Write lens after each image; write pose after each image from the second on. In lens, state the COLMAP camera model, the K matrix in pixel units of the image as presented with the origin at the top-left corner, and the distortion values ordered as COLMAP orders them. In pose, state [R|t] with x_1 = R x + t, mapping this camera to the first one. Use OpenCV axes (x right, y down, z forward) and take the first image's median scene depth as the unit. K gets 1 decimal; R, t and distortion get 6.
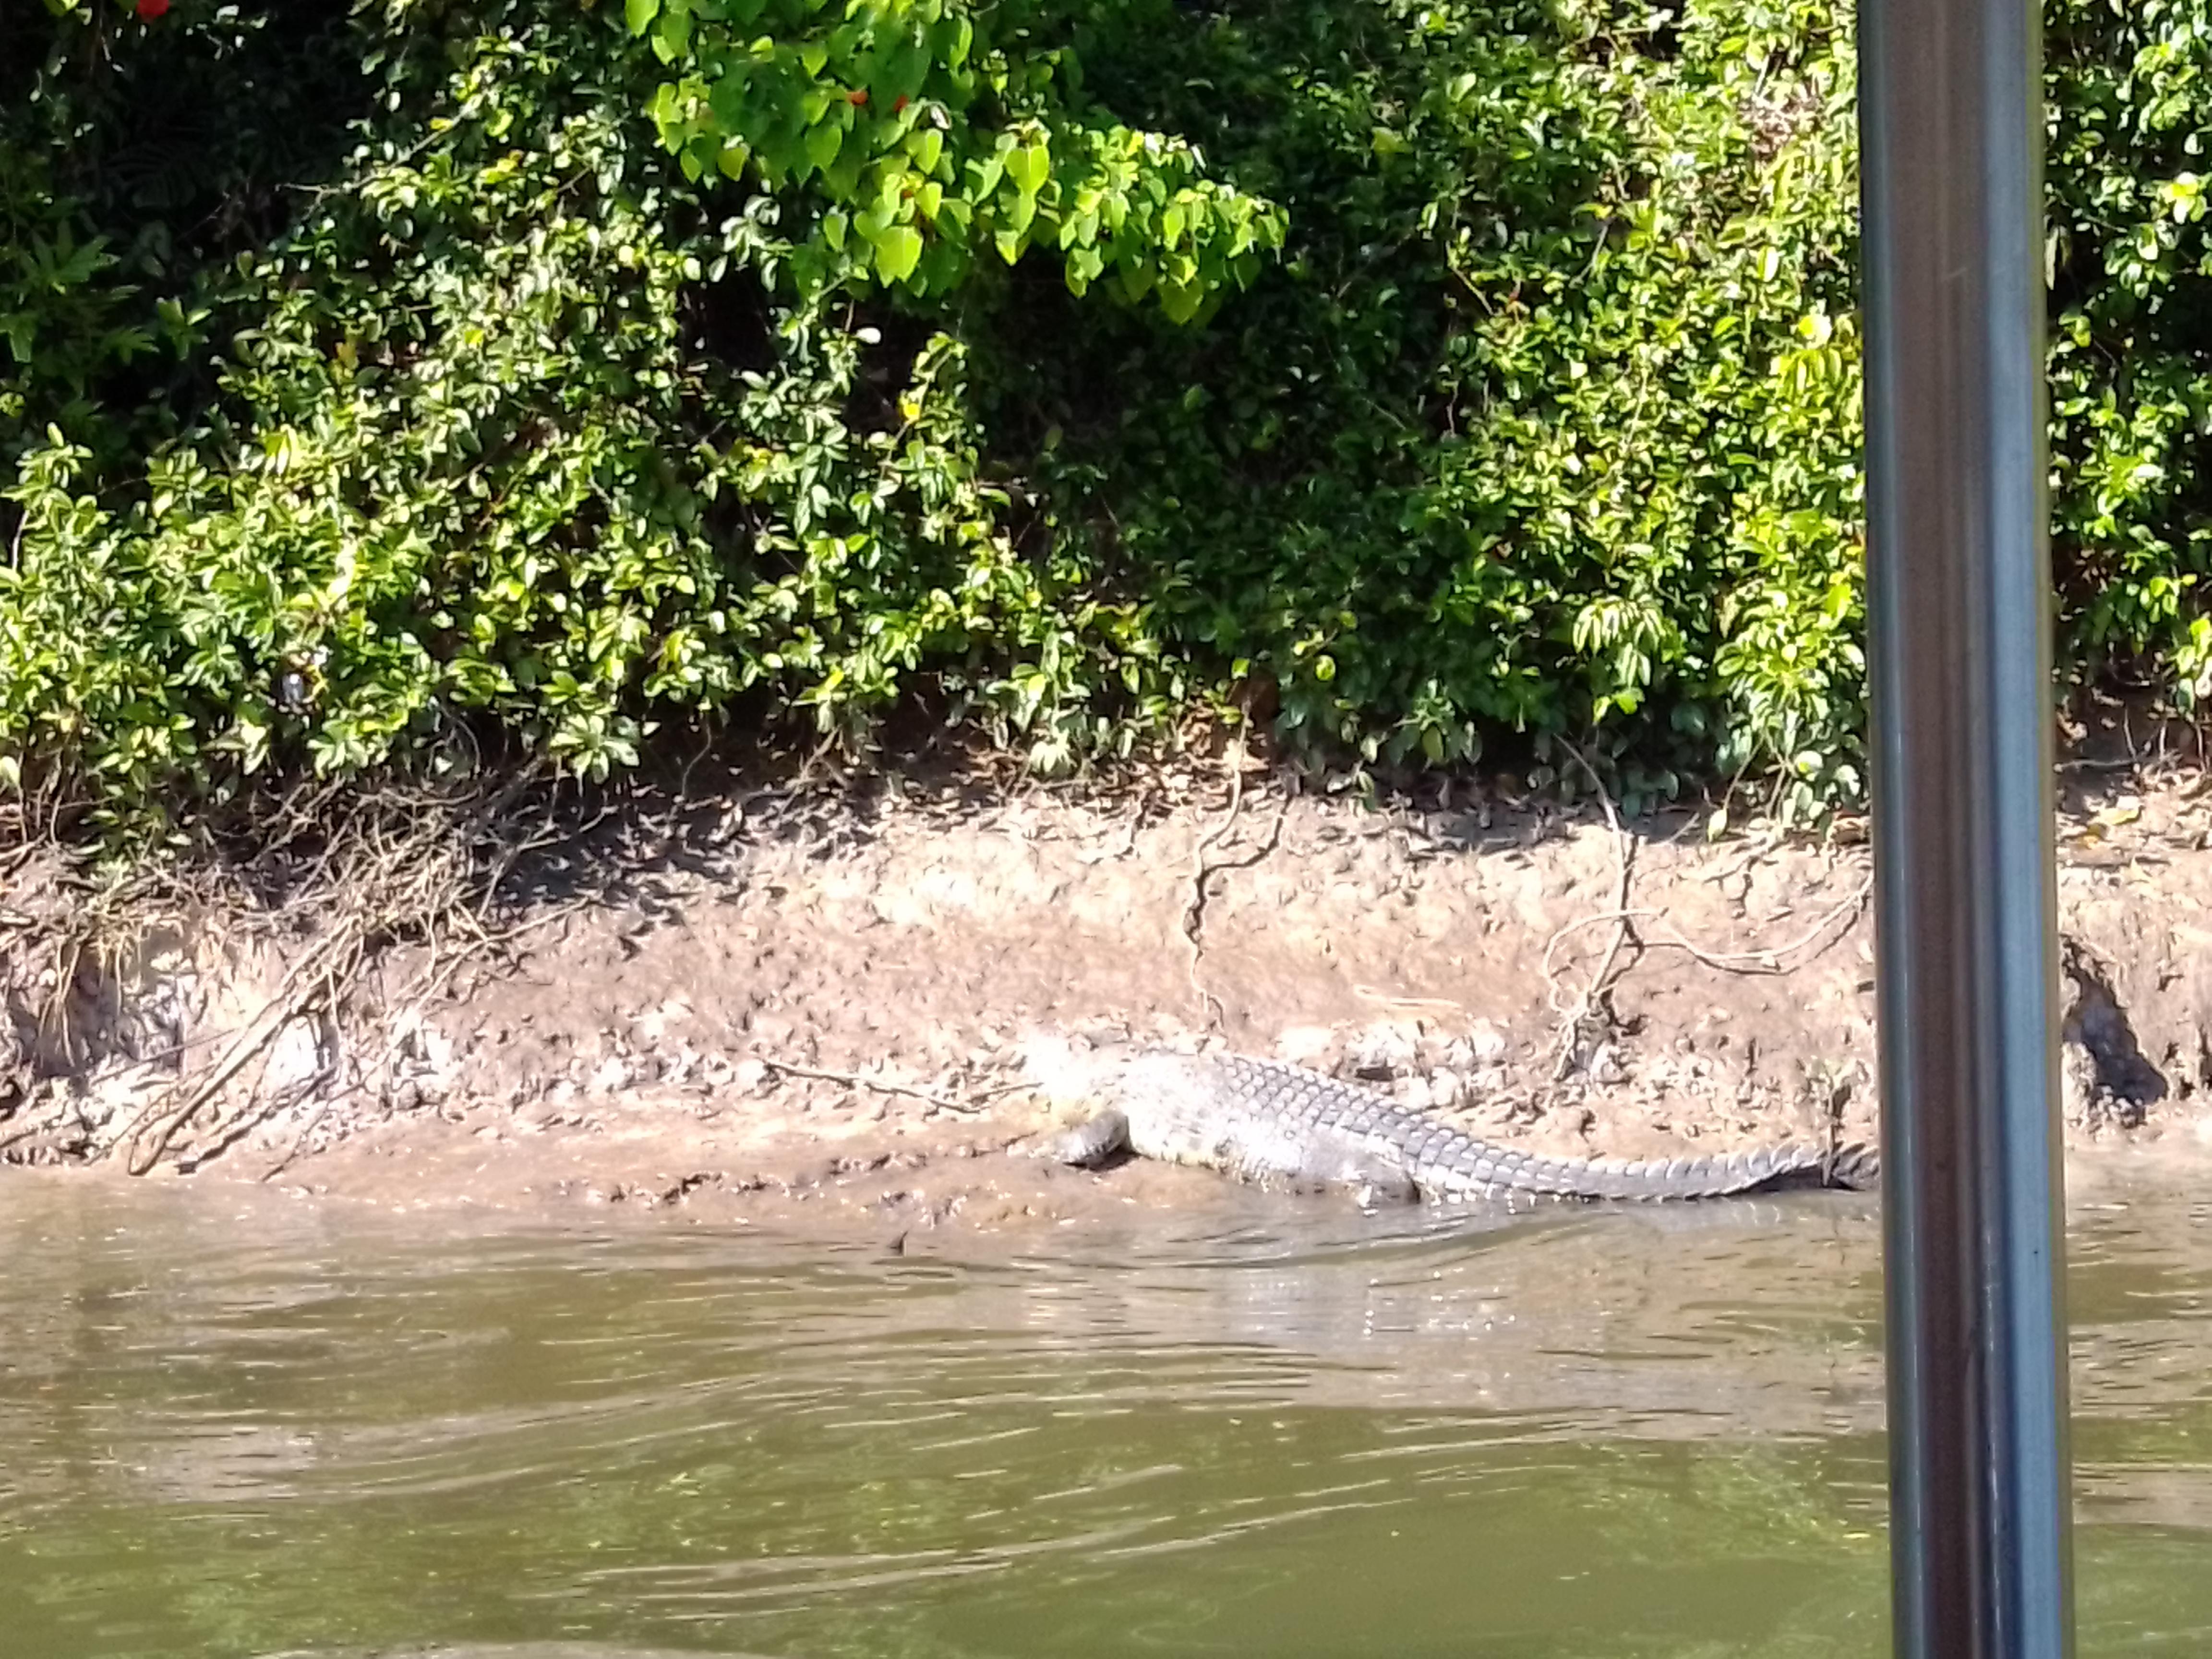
lens RADIAL K [[4982.2, 0, 1106.3], [0, 4982.2, 824.0], [0, 0, 1]] dist [0.142013, 0.000000]
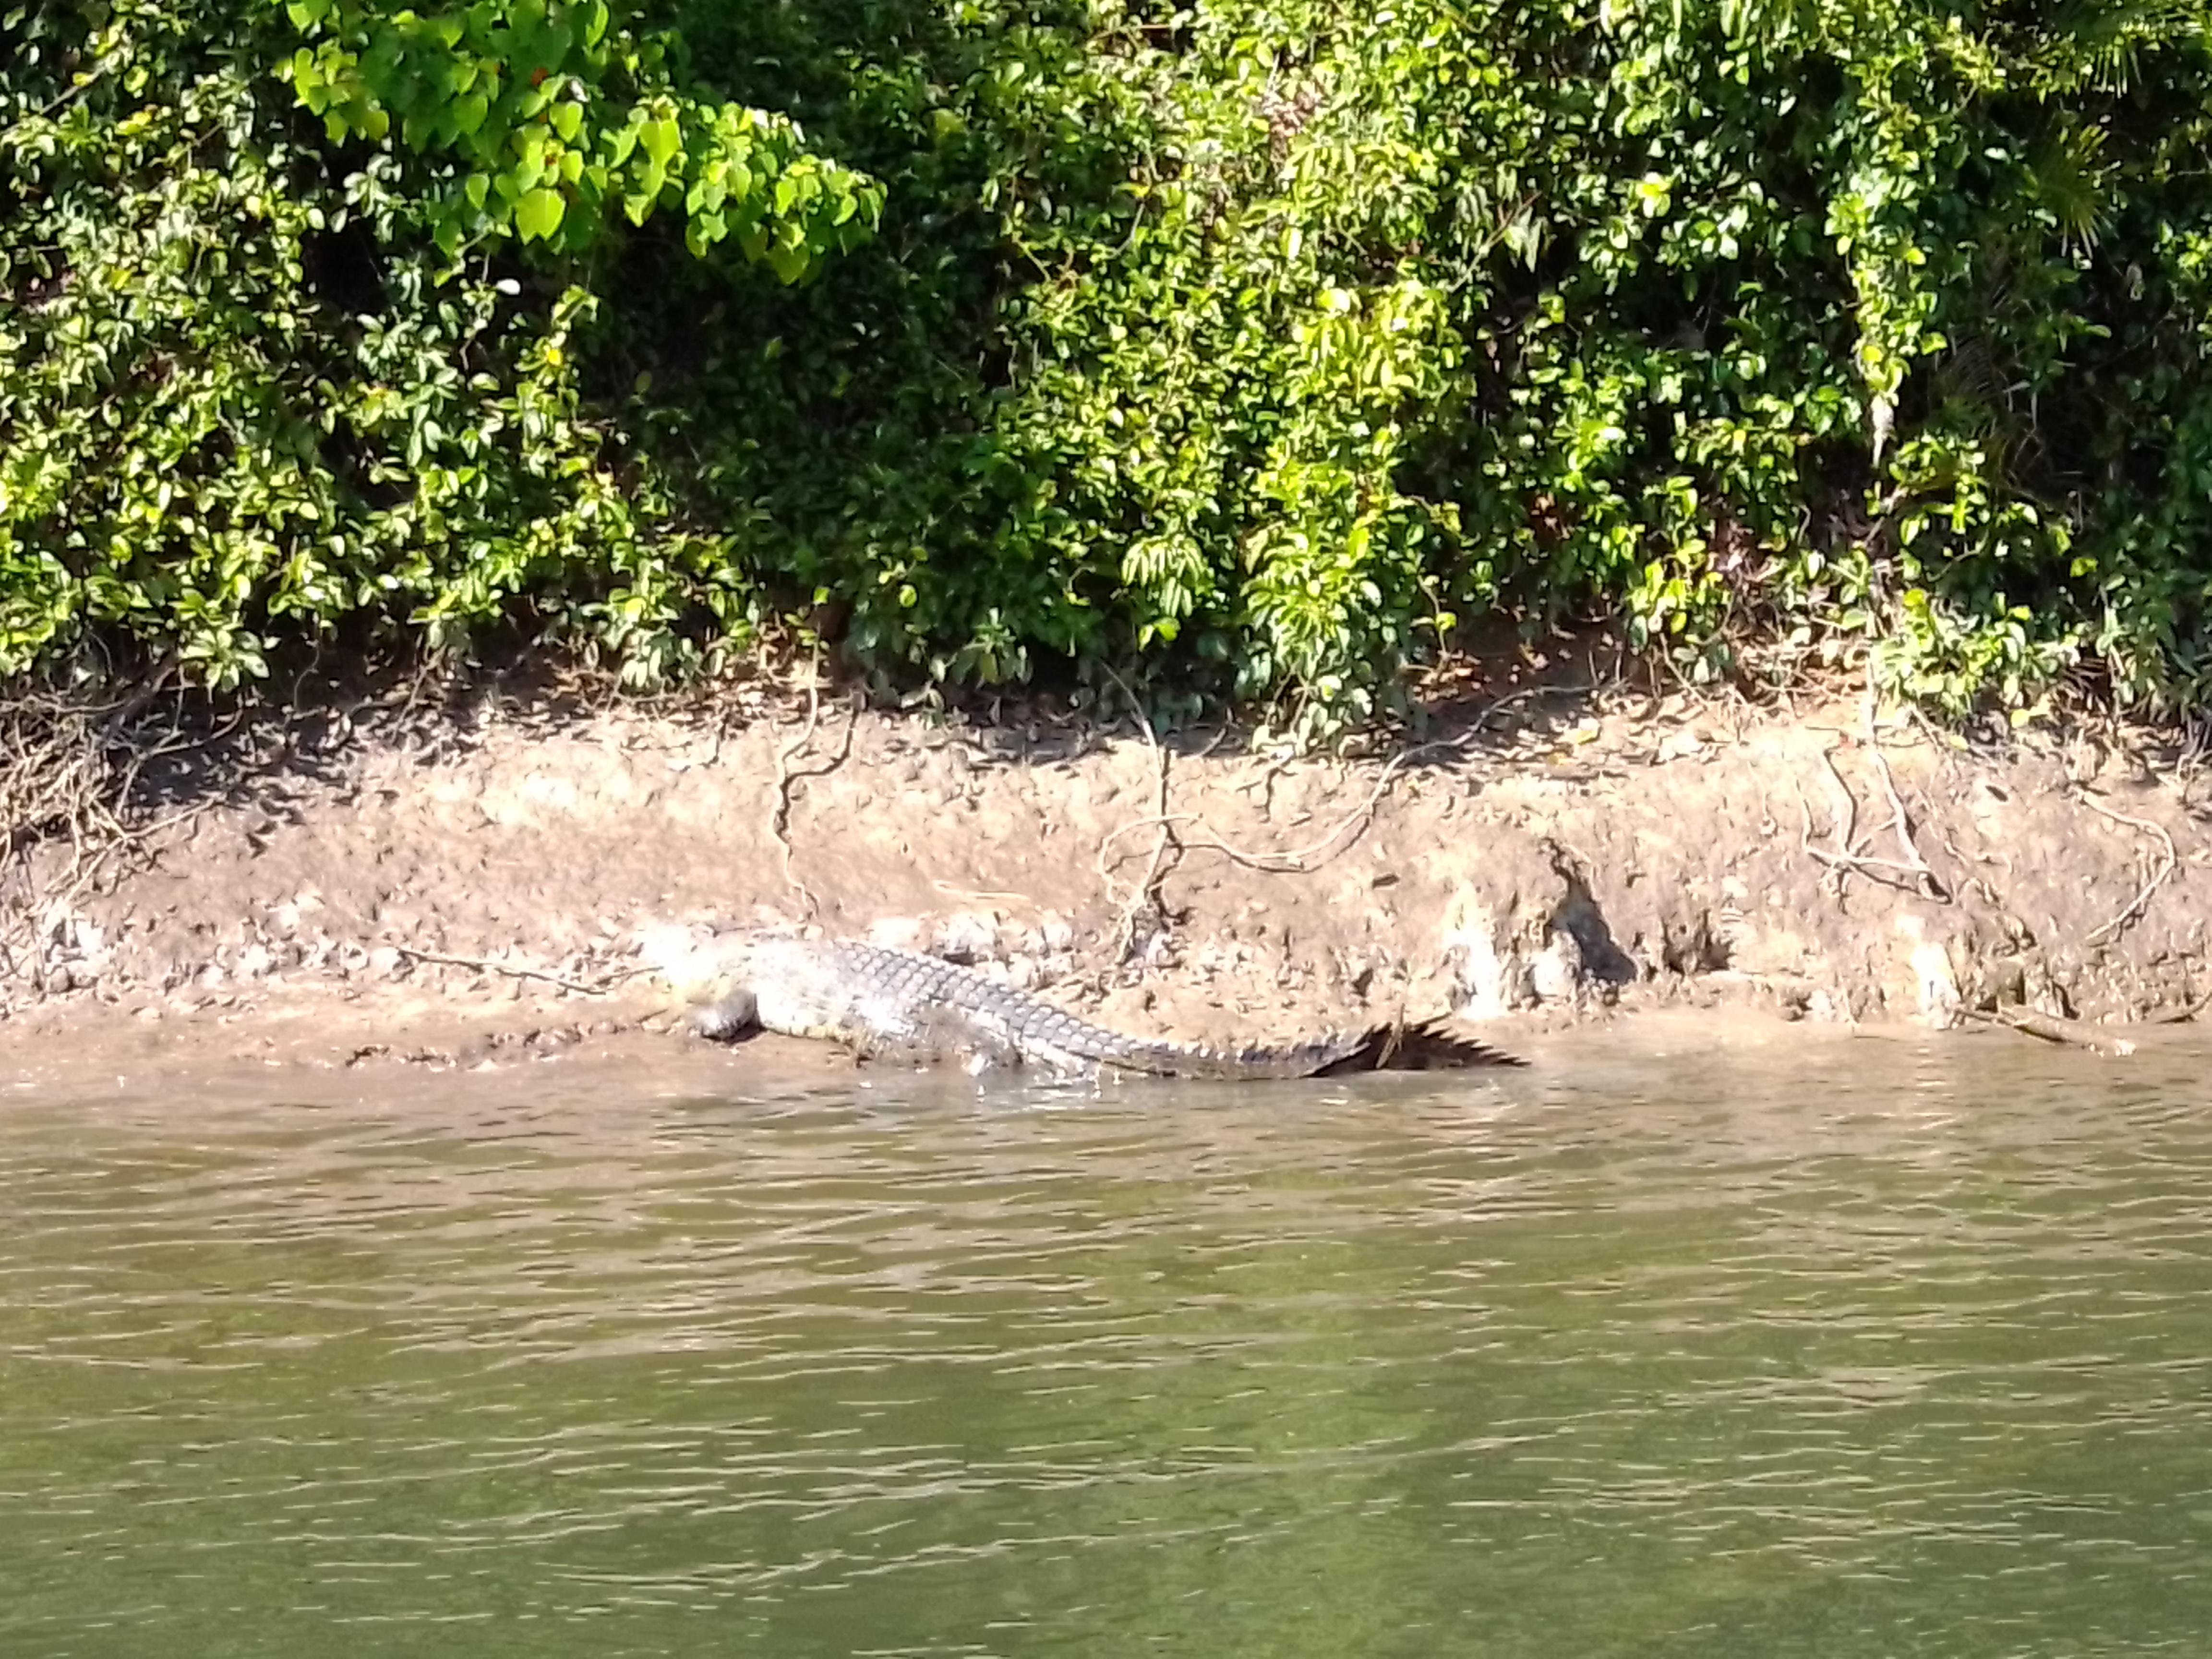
lens RADIAL K [[4982.2, 0, 1105.5], [0, 4982.2, 832.6], [0, 0, 1]] dist [0.142013, 0.000000]
pose [[0.986313, 0.005207, 0.164799, -0.092642], [-0.007575, 0.999877, 0.013744, 0.005706], [-0.164708, -0.014804, 0.986231, -0.103234]]
